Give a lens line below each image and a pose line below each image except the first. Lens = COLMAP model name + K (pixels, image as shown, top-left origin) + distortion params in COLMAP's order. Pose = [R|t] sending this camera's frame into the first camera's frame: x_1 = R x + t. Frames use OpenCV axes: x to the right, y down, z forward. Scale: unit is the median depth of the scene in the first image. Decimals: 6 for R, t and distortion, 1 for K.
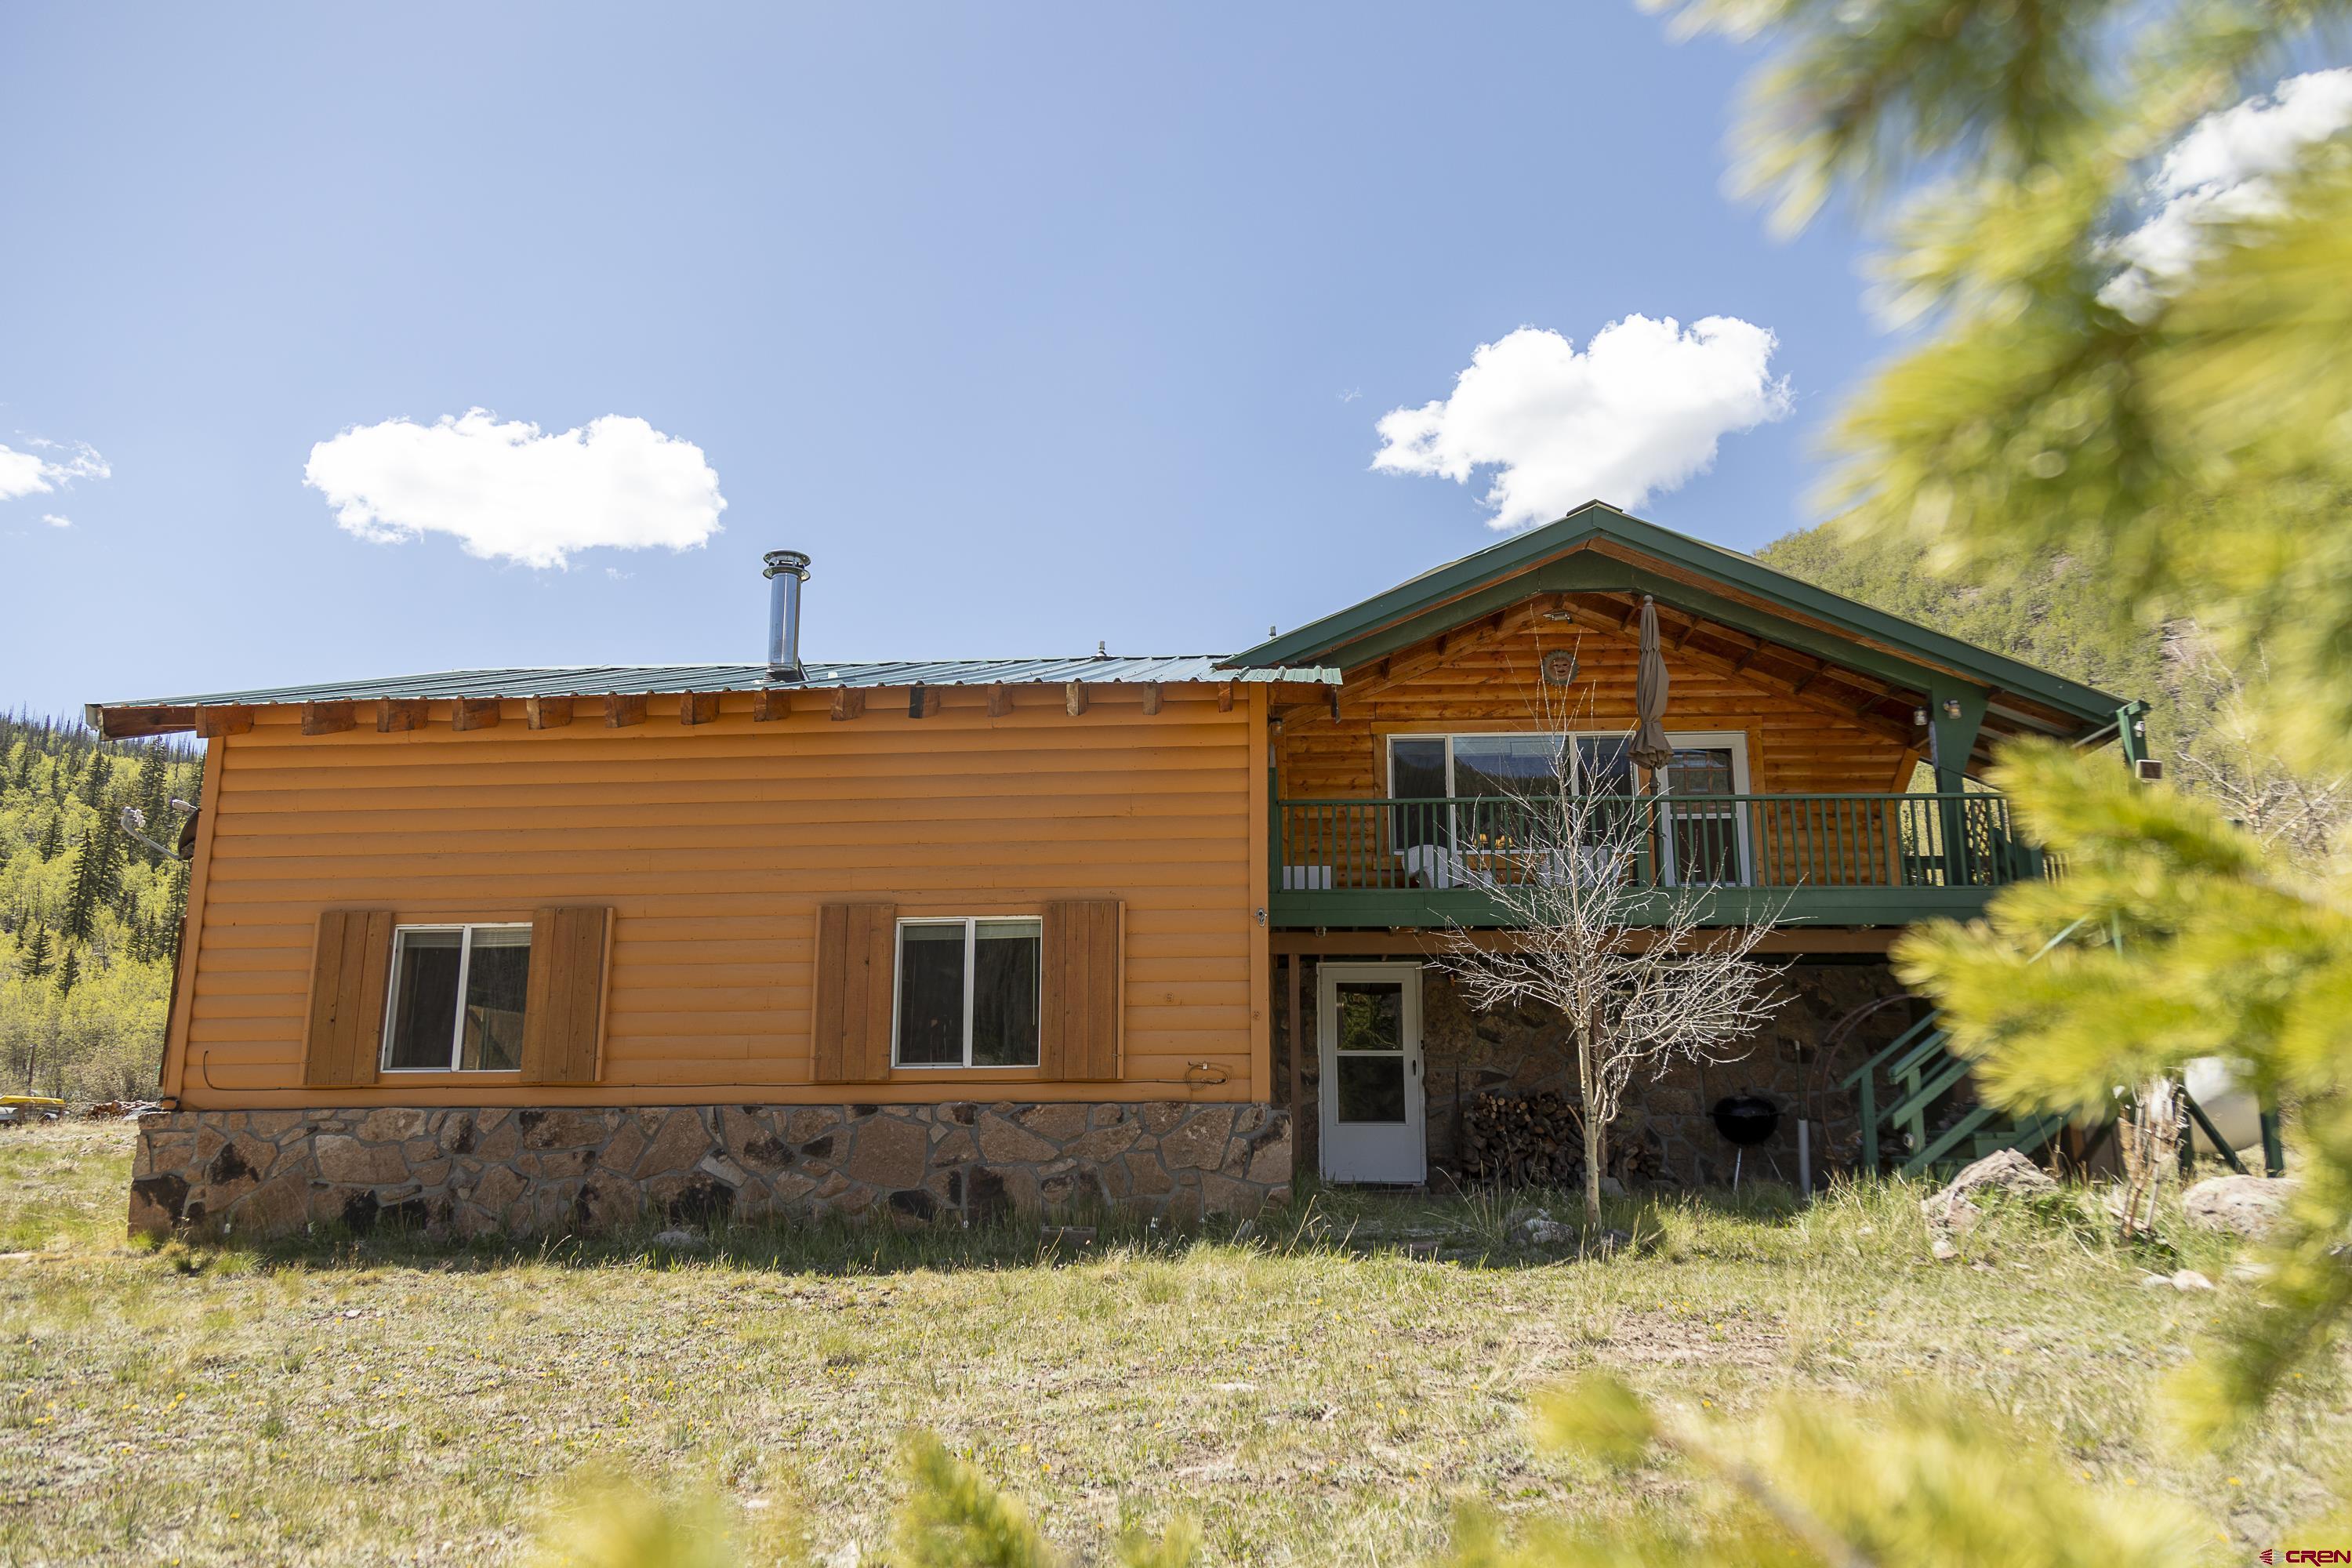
lens RADIAL K [[1676.5, 0, 1194.8], [0, 1676.5, 791.4], [0, 0, 1]] dist [0.034636, -0.010914]
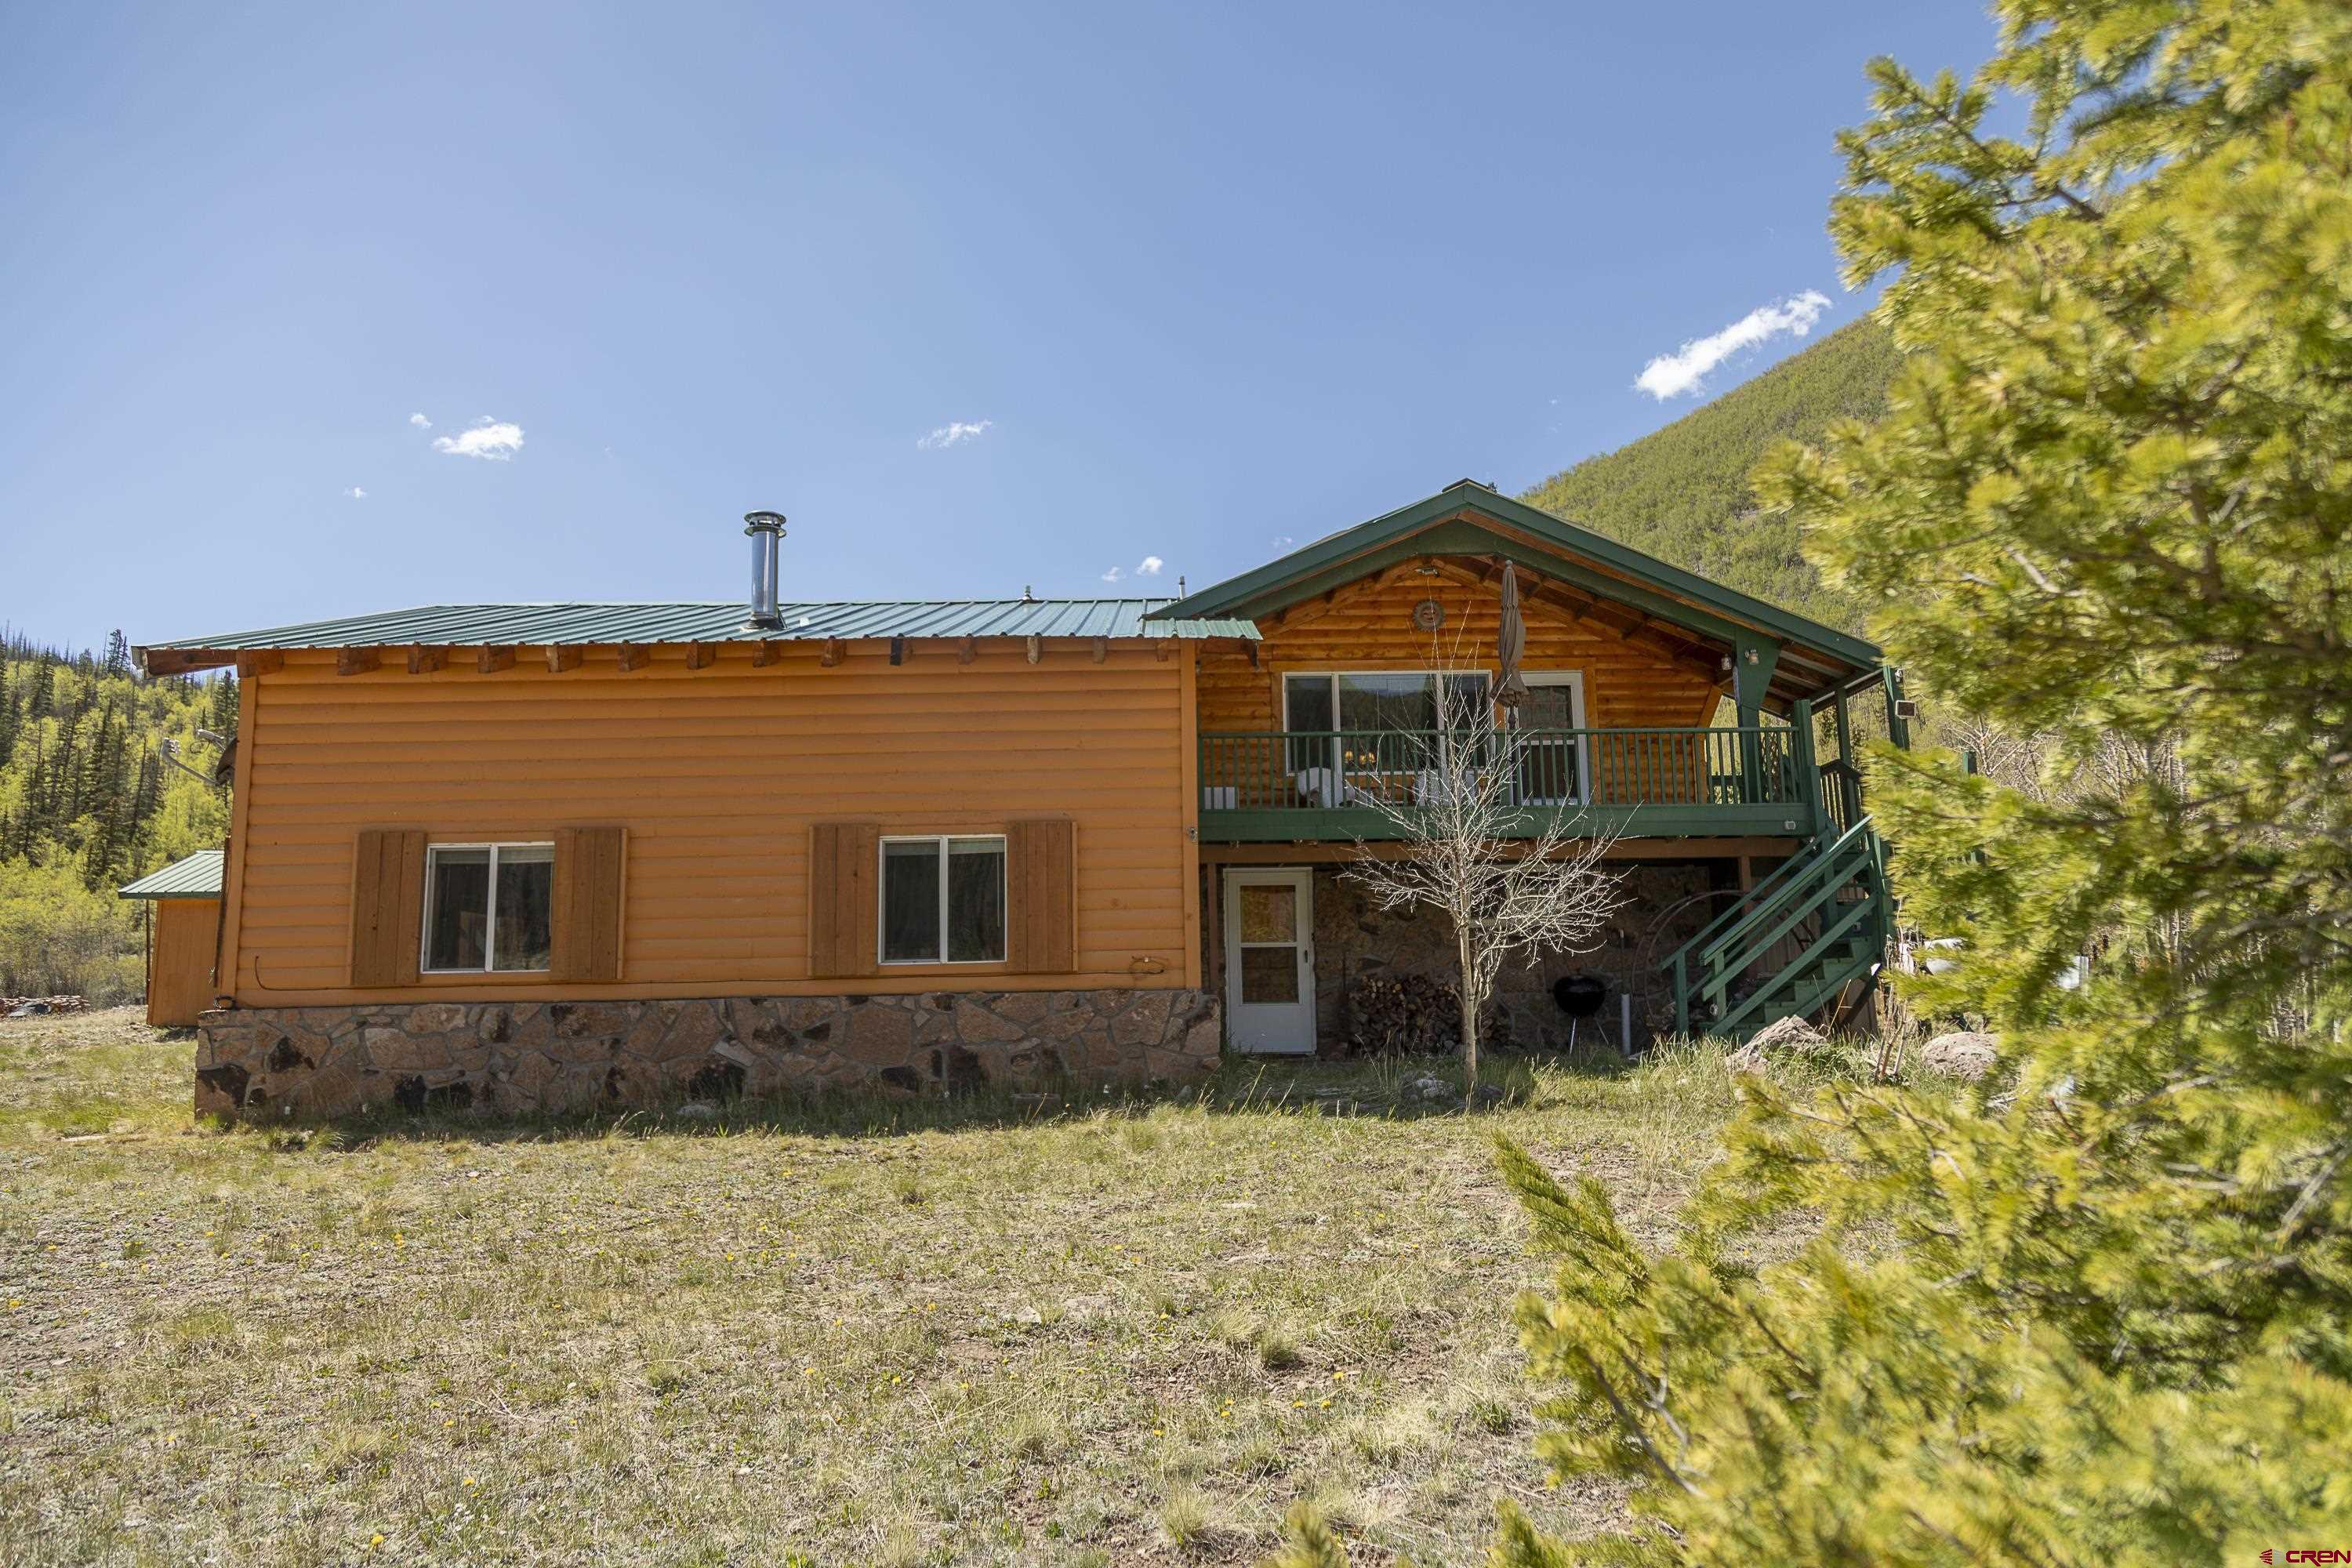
lens RADIAL K [[1585.7, 0, 1182.4], [0, 1585.7, 785.7], [0, 0, 1]] dist [0.021438, 0.013401]
pose [[0.995619, -0.003309, 0.093447, -0.071240], [-0.002232, 0.998248, 0.059127, -0.025195], [-0.093479, -0.059077, 0.993867, -0.111633]]
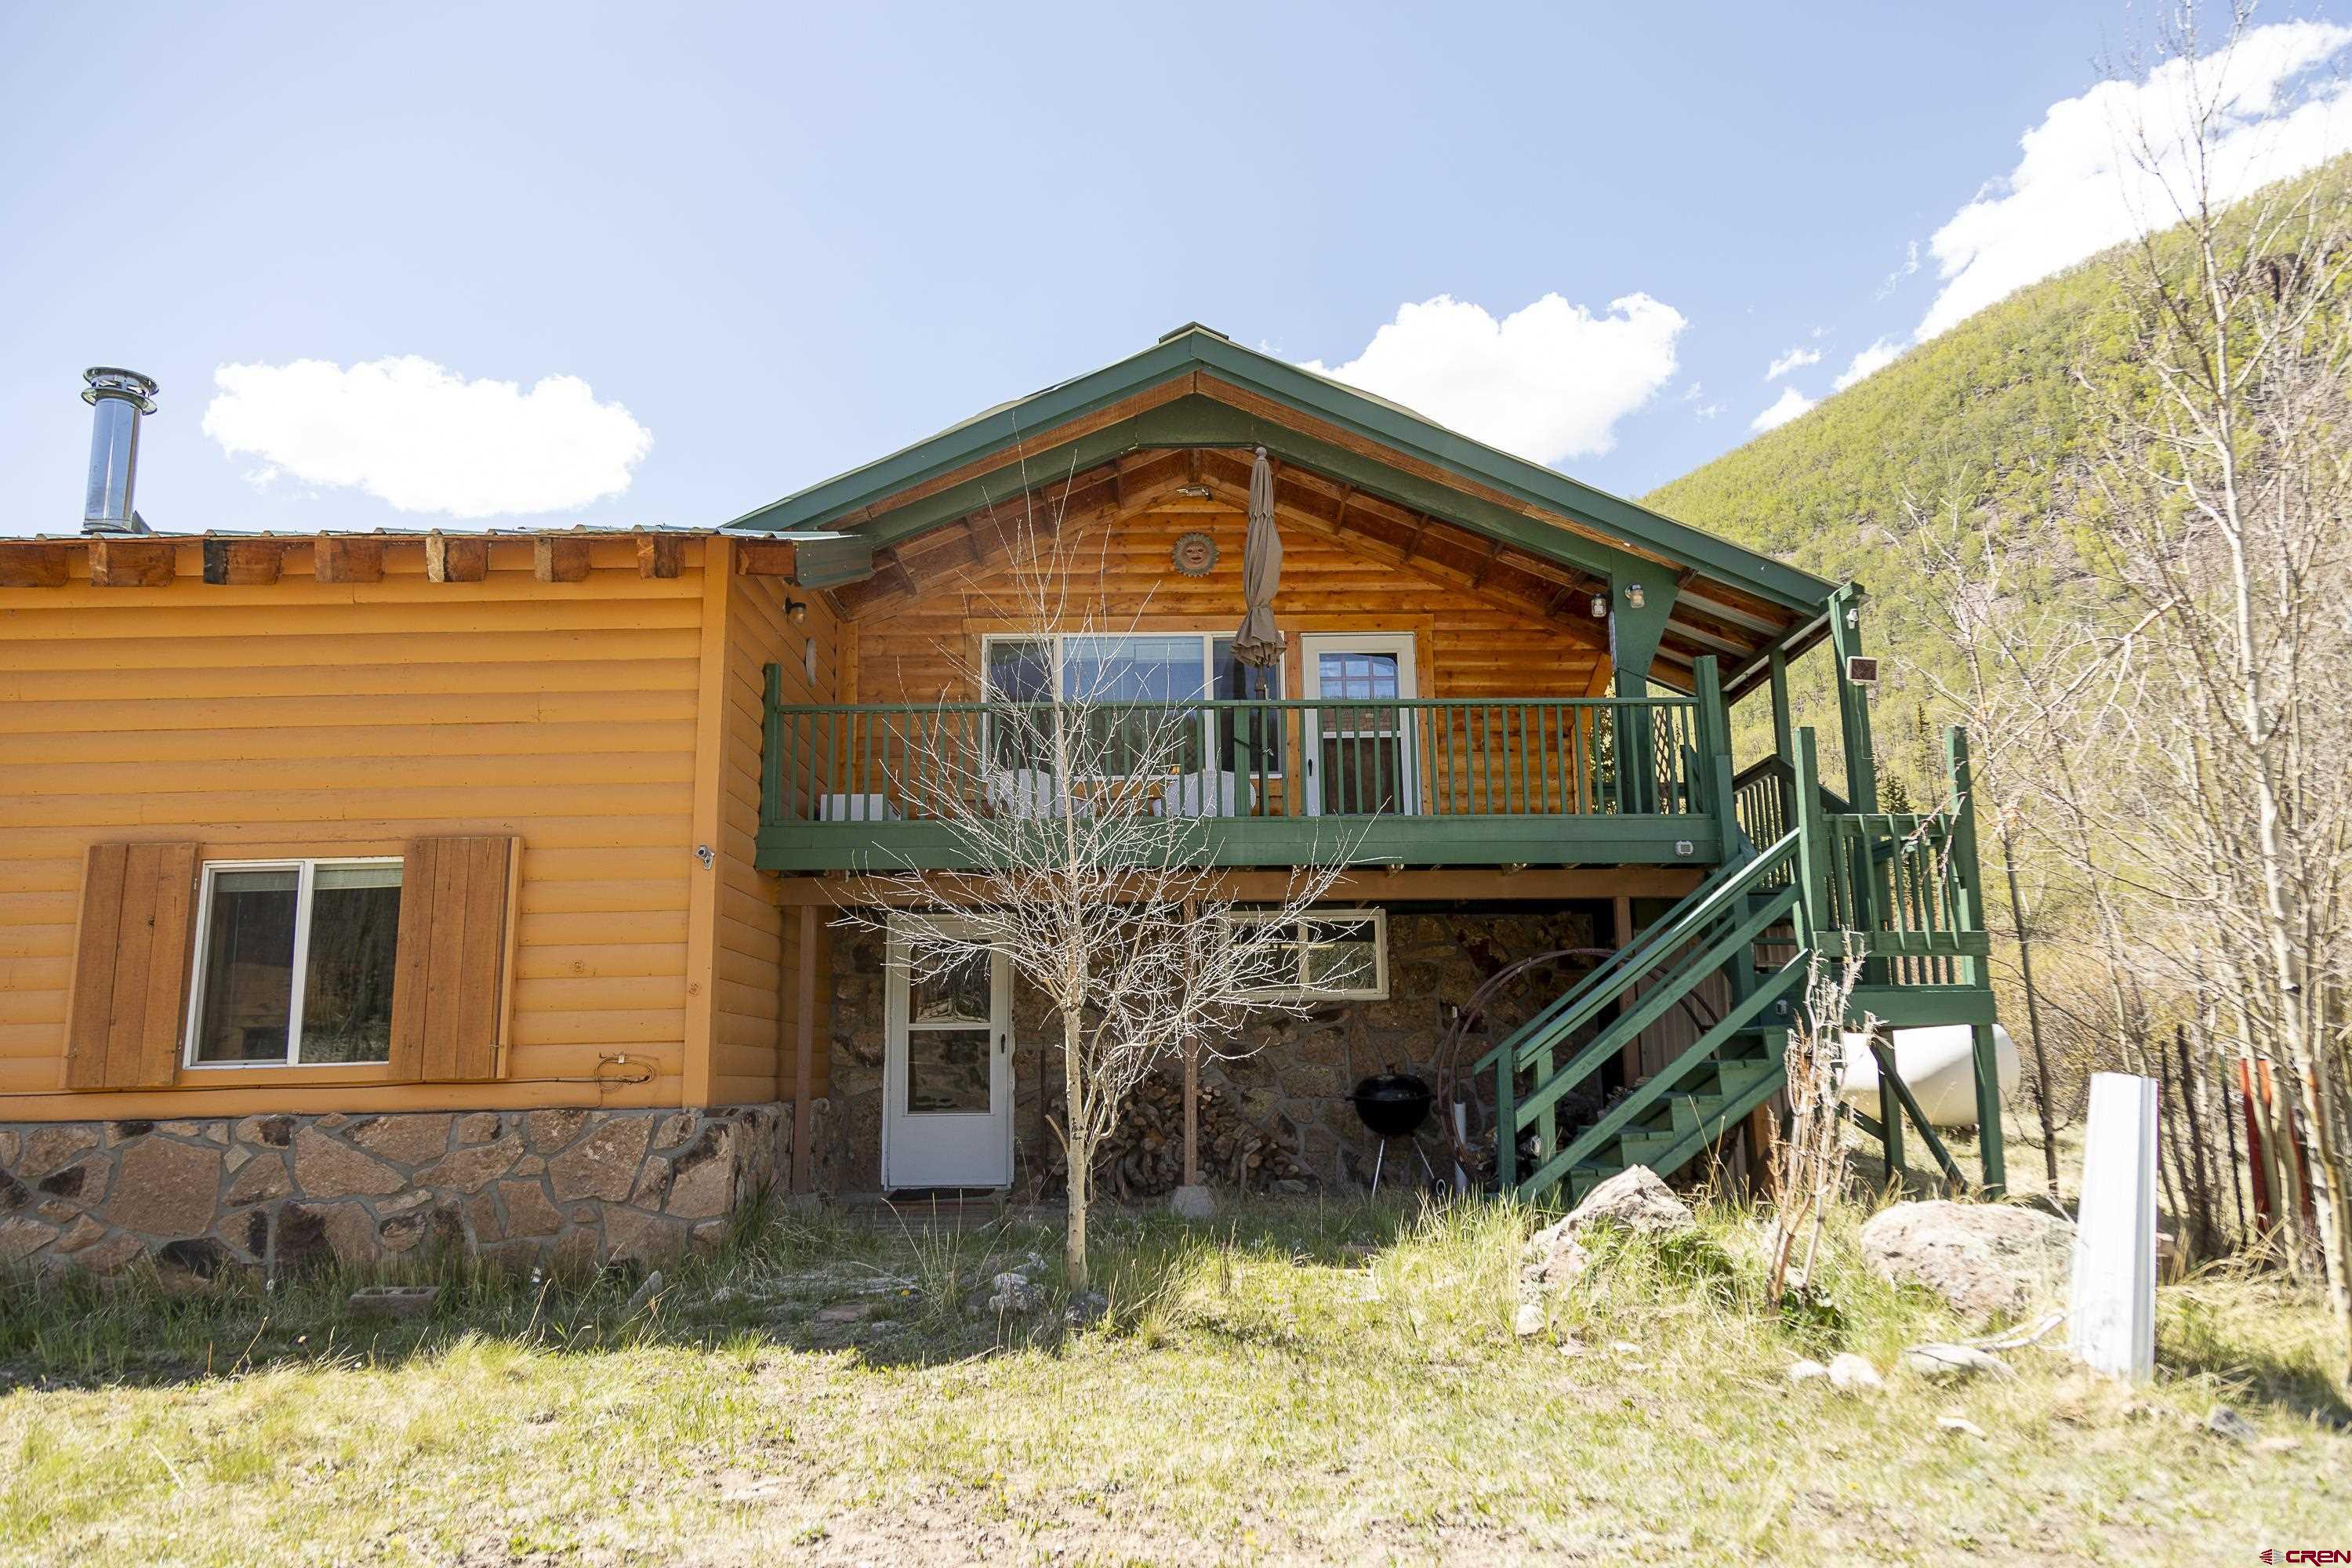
lens RADIAL K [[1585.7, 0, 1198.8], [0, 1585.7, 794.8], [0, 0, 1]] dist [0.021438, 0.013401]
pose [[0.997277, -0.001120, 0.073741, 0.201330], [-0.001144, 0.999530, 0.030648, 0.024971], [-0.073740, -0.030649, 0.996806, 0.278665]]
